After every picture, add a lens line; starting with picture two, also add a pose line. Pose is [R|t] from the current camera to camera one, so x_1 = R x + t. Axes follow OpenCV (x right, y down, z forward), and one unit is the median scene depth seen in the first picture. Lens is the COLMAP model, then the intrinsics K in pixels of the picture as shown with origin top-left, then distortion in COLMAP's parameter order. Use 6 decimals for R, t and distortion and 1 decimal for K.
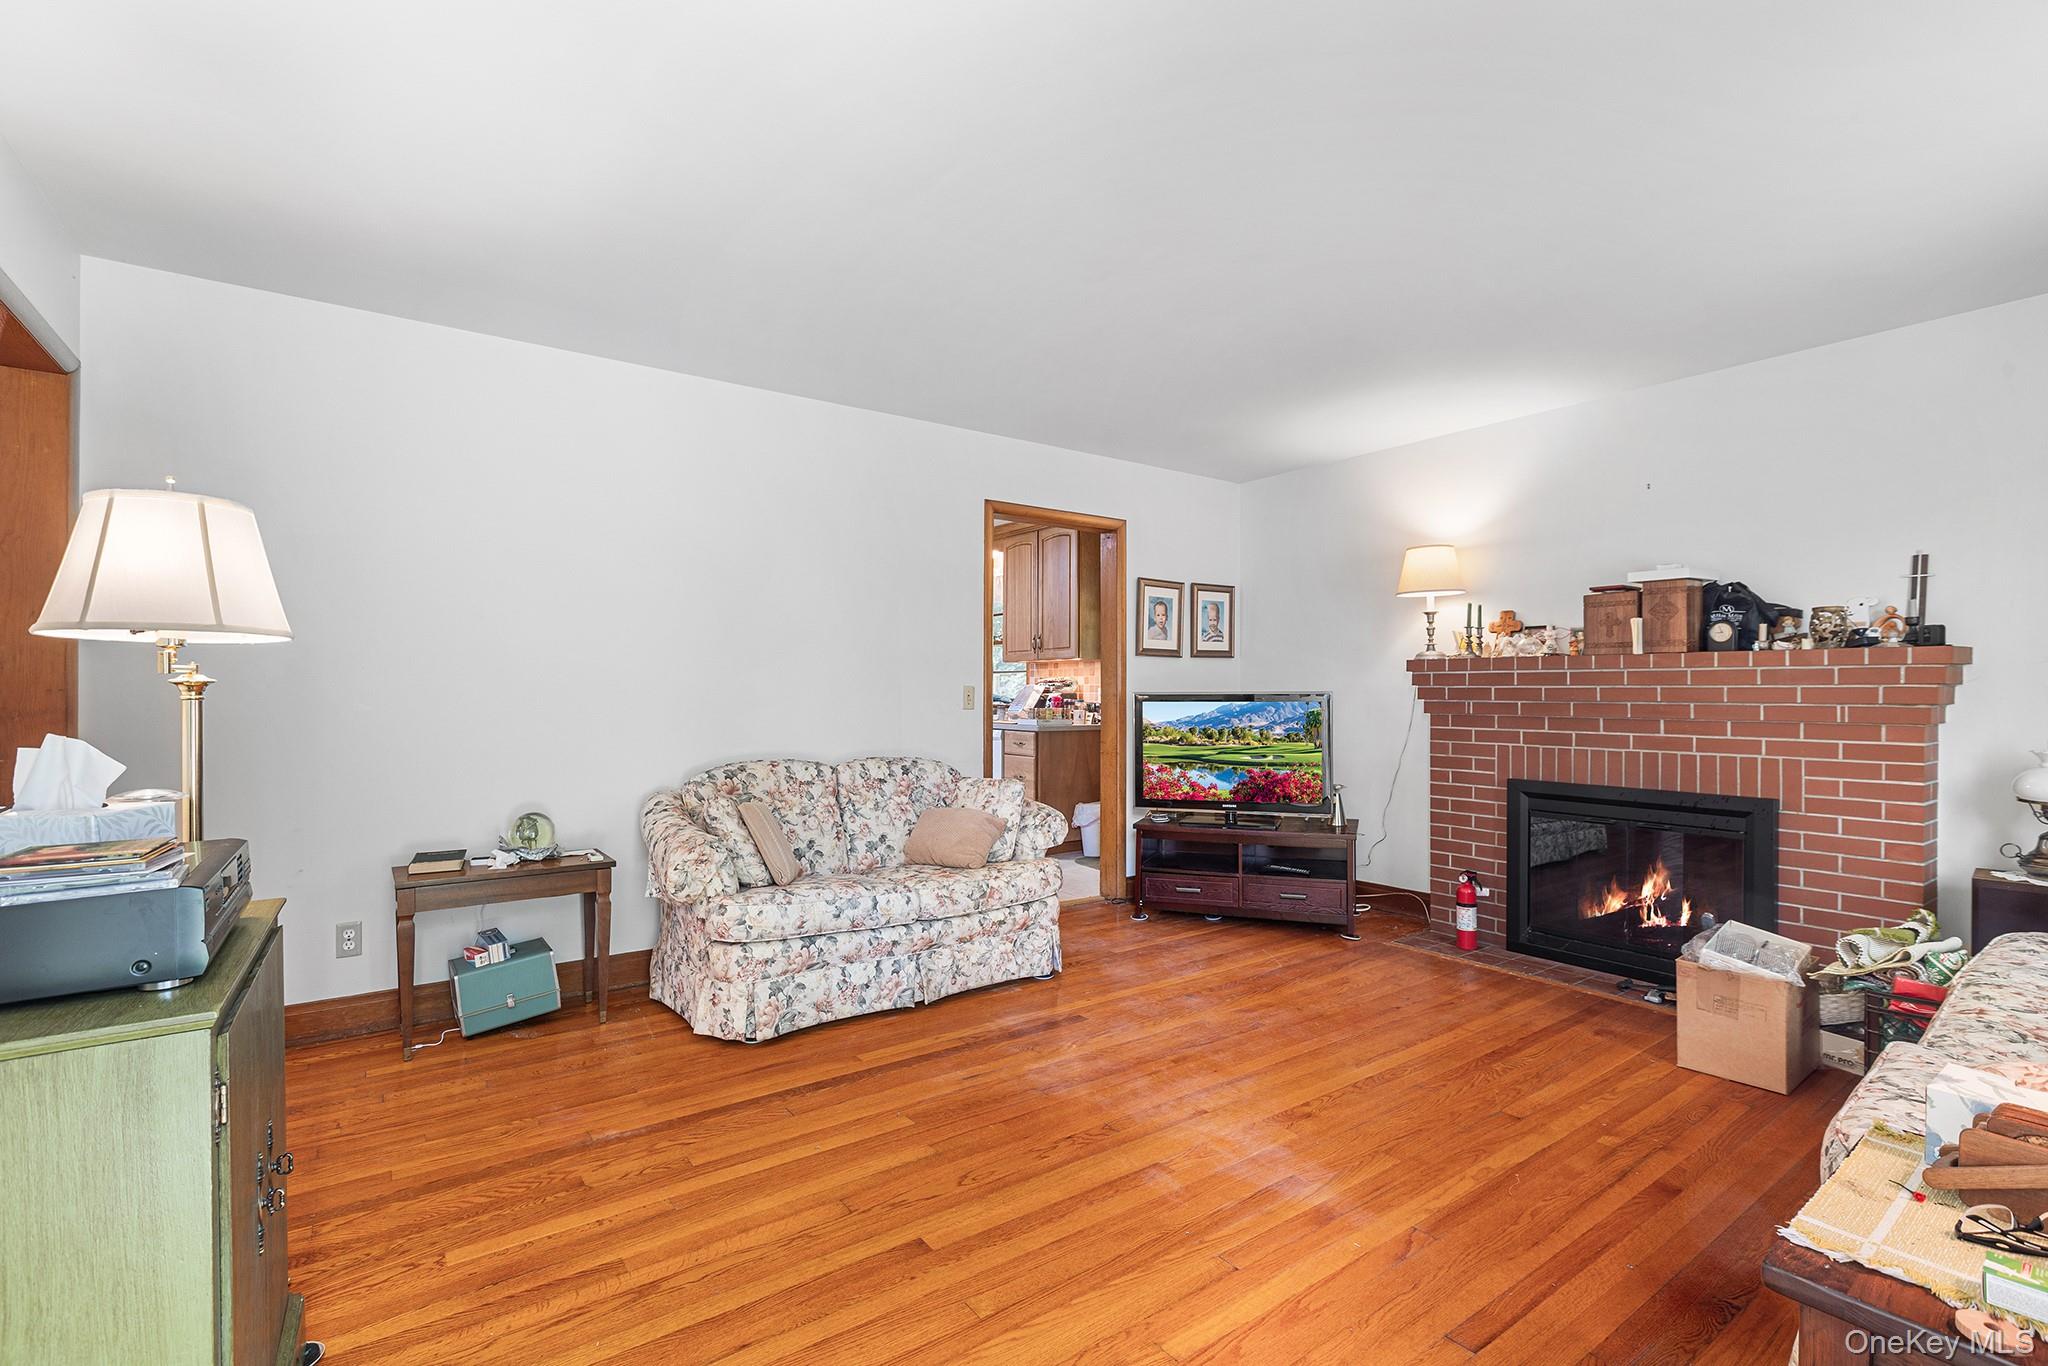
lens RADIAL K [[938.3, 0, 1024.7], [0, 938.3, 691.5], [0, 0, 1]] dist [-0.001388, 0.000028]
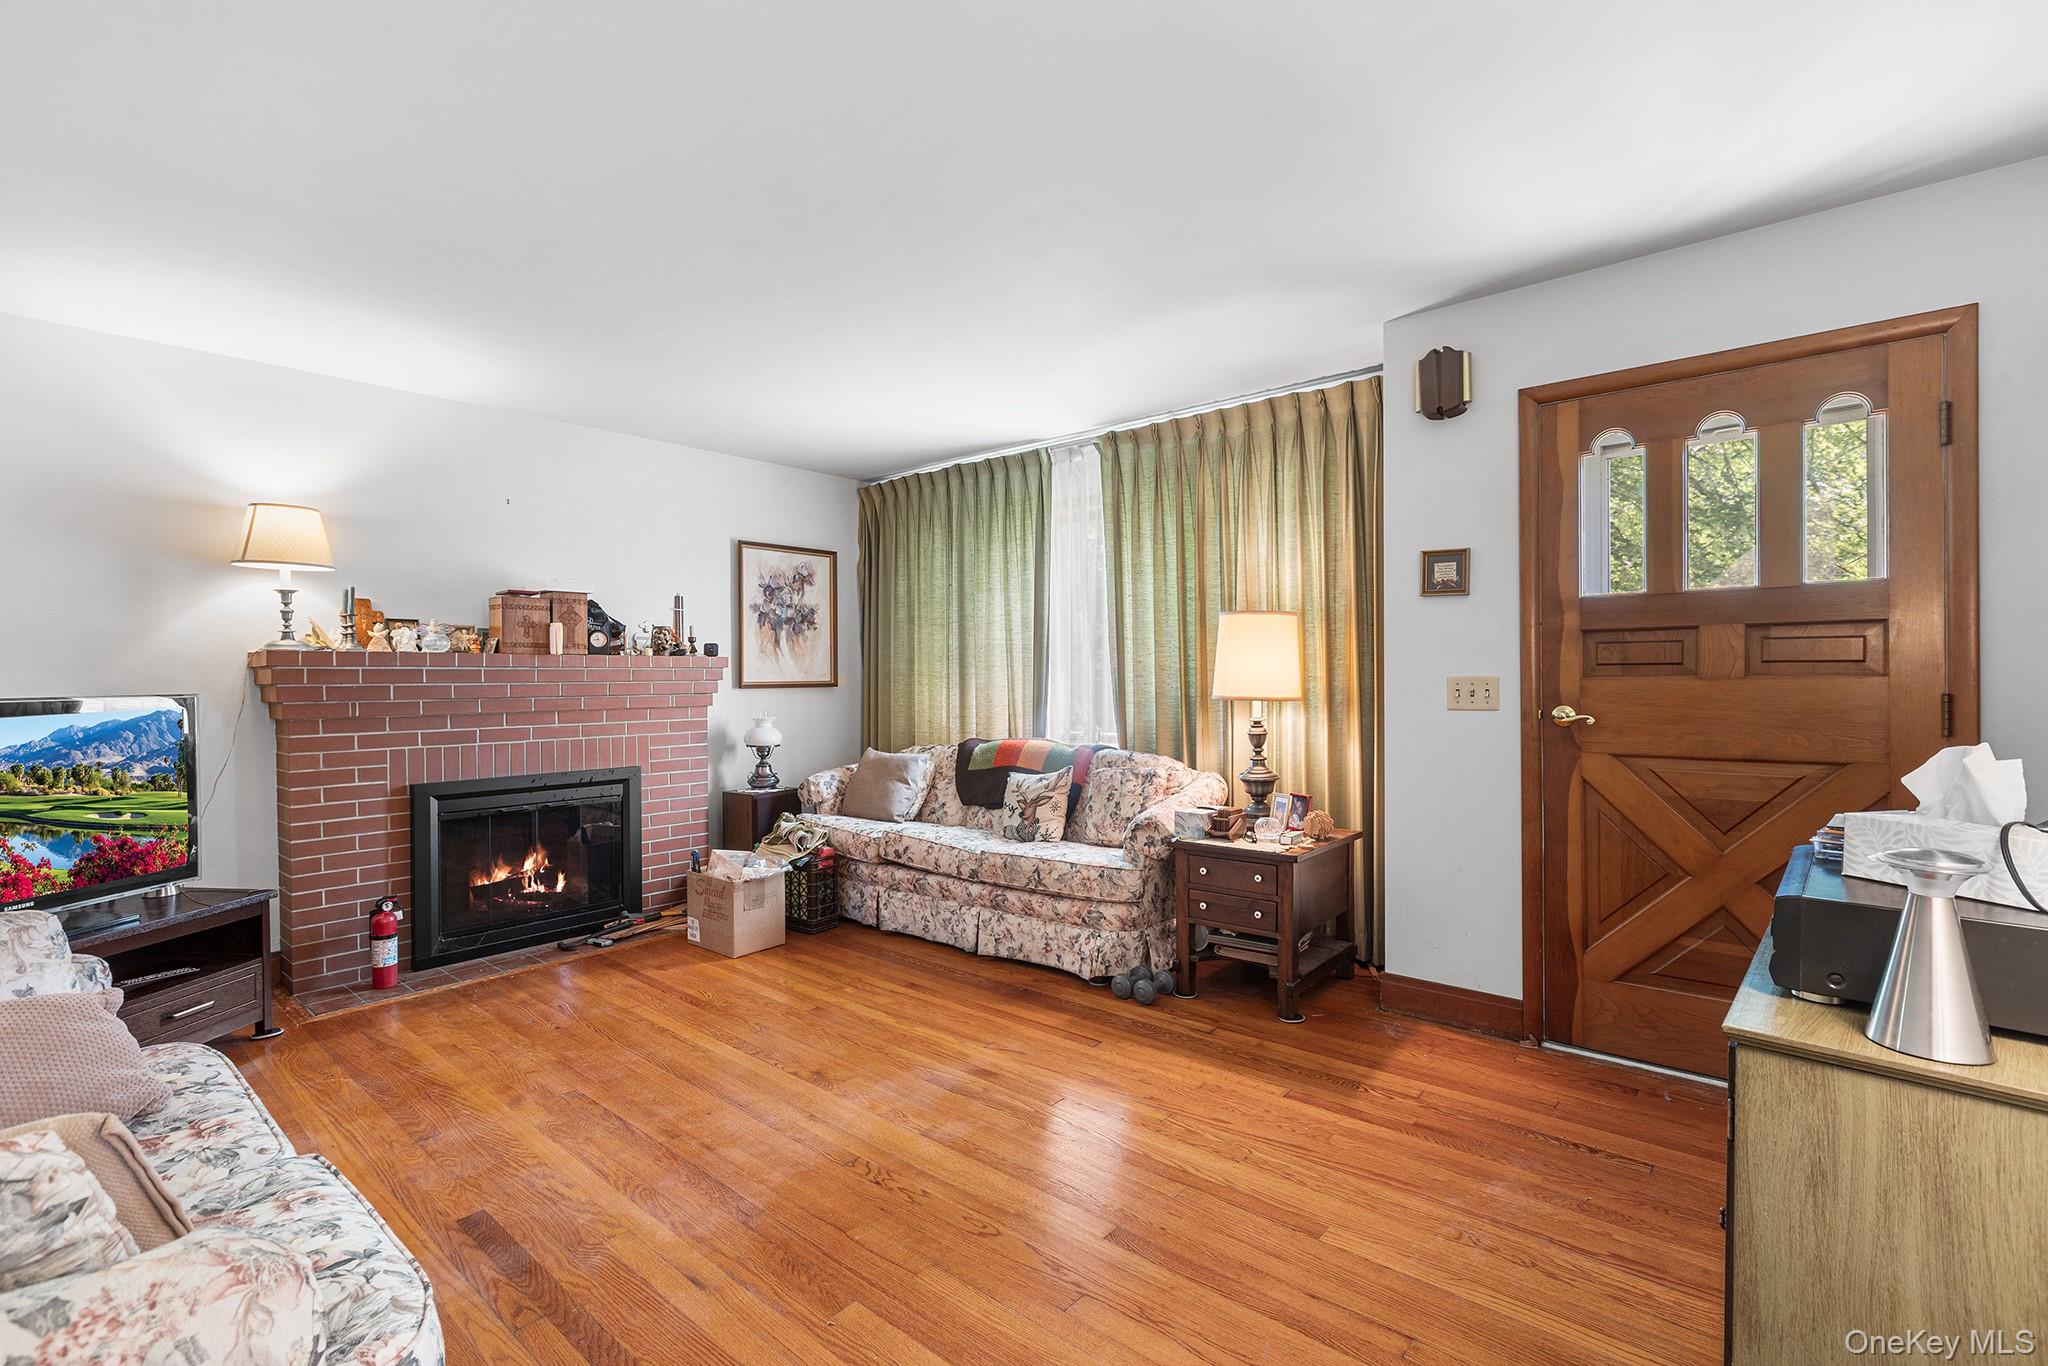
lens RADIAL K [[938.3, 0, 1024.7], [0, 938.3, 691.5], [0, 0, 1]] dist [-0.001388, 0.000028]
pose [[-0.242964, -0.018842, 0.969852, -0.637504], [0.008289, 0.999735, 0.021499, -0.015998], [-0.970000, 0.013262, -0.242743, 0.792482]]
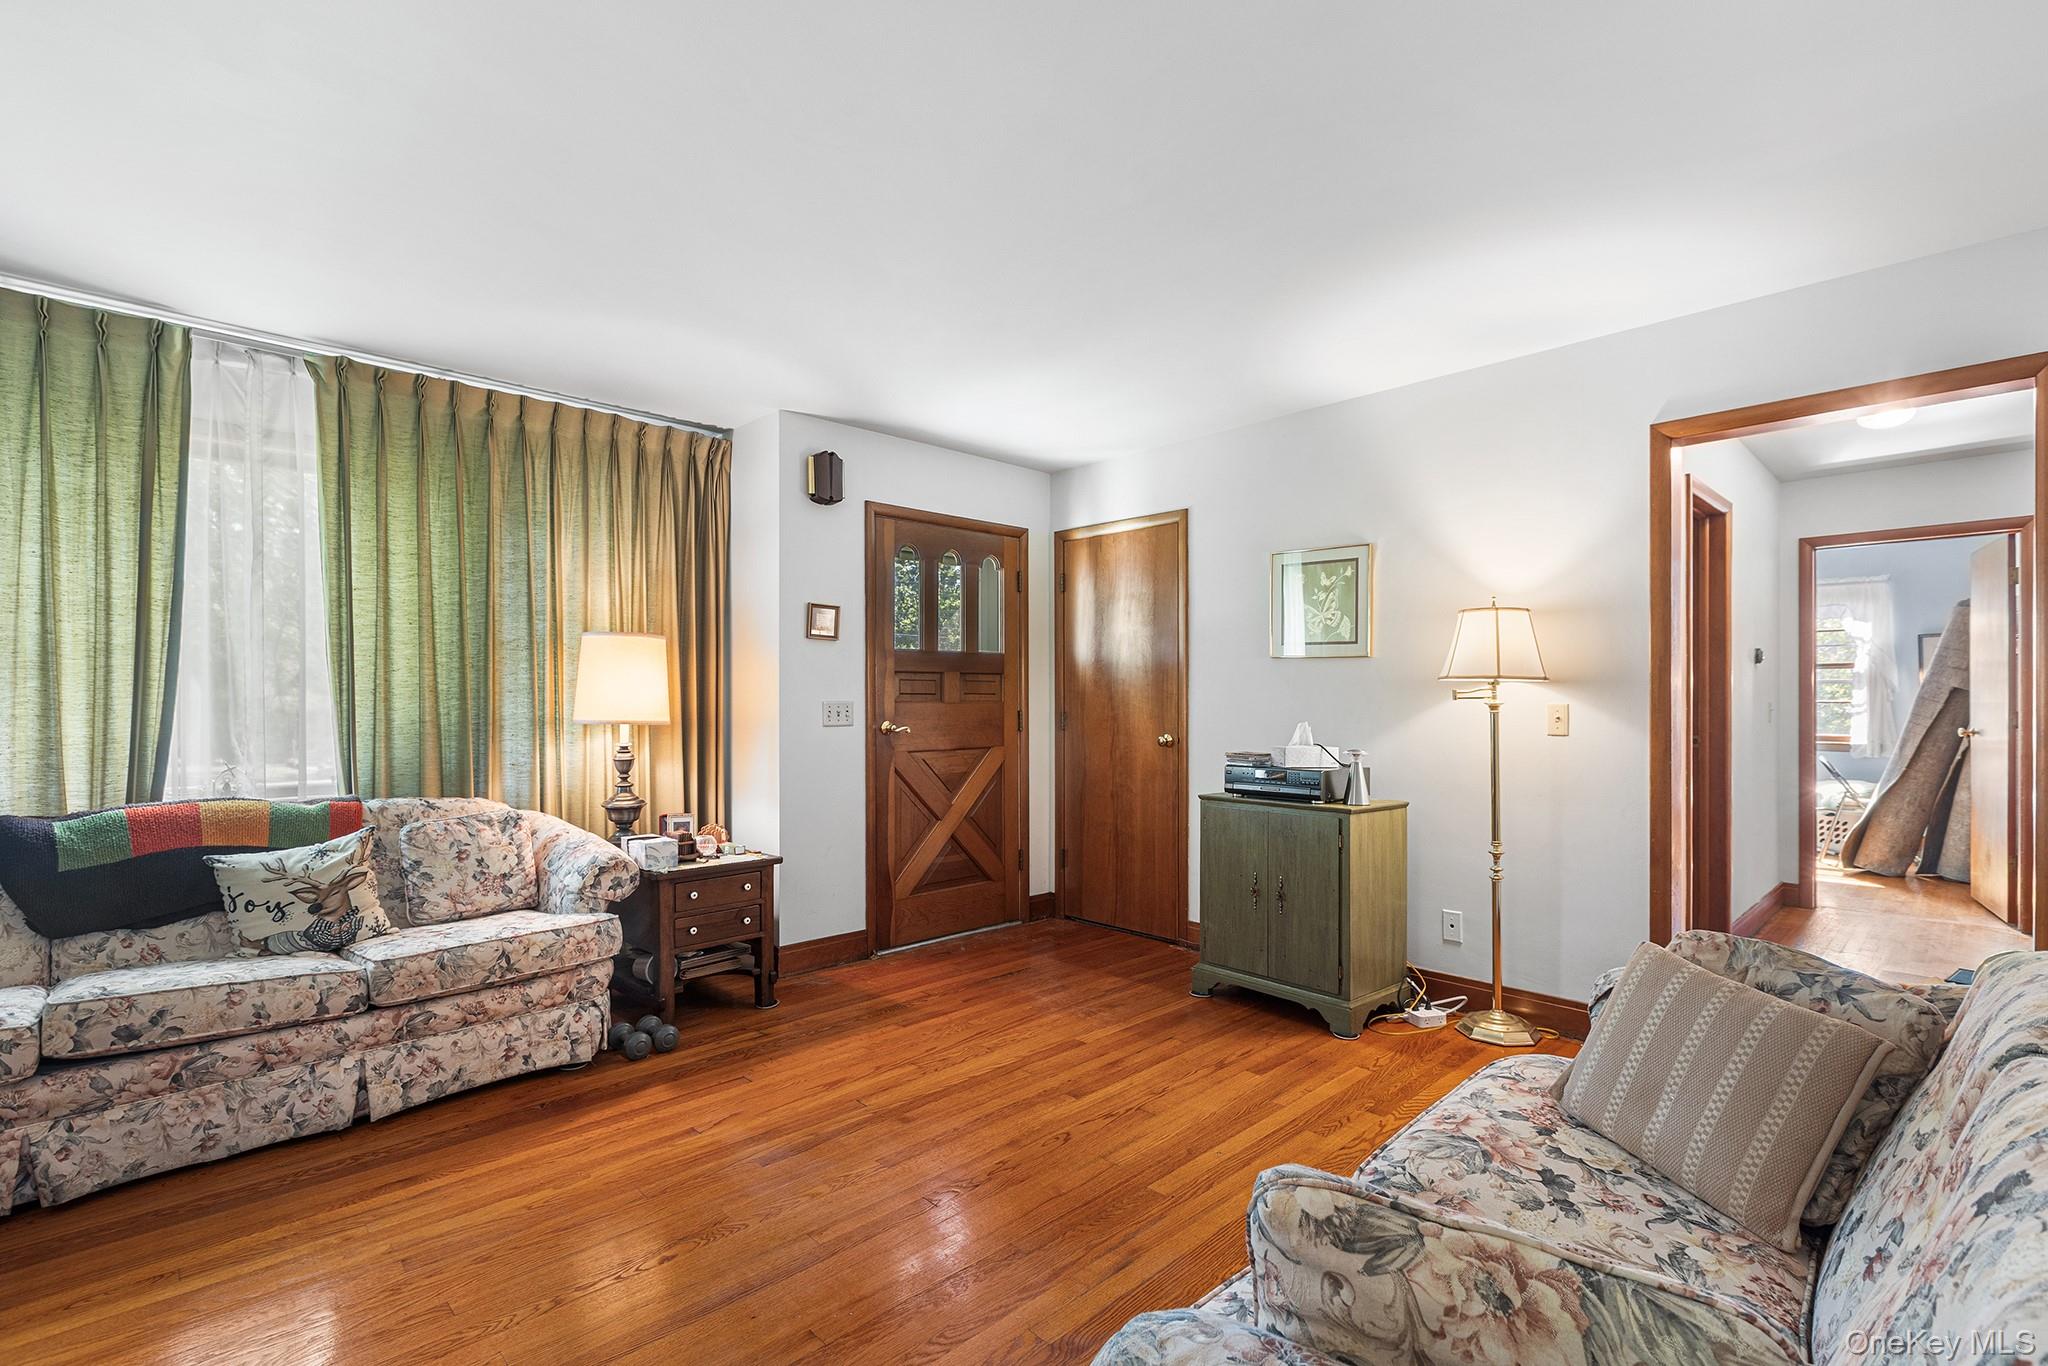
lens RADIAL K [[925.8, 0, 1071.0], [0, 925.8, 705.8], [0, 0, 1]] dist [-0.001124, -0.000393]
pose [[-0.983712, -0.002879, -0.179730, 0.089977], [-0.004427, 0.999956, 0.008210, -0.012429], [0.179698, 0.008872, -0.983682, 1.422999]]
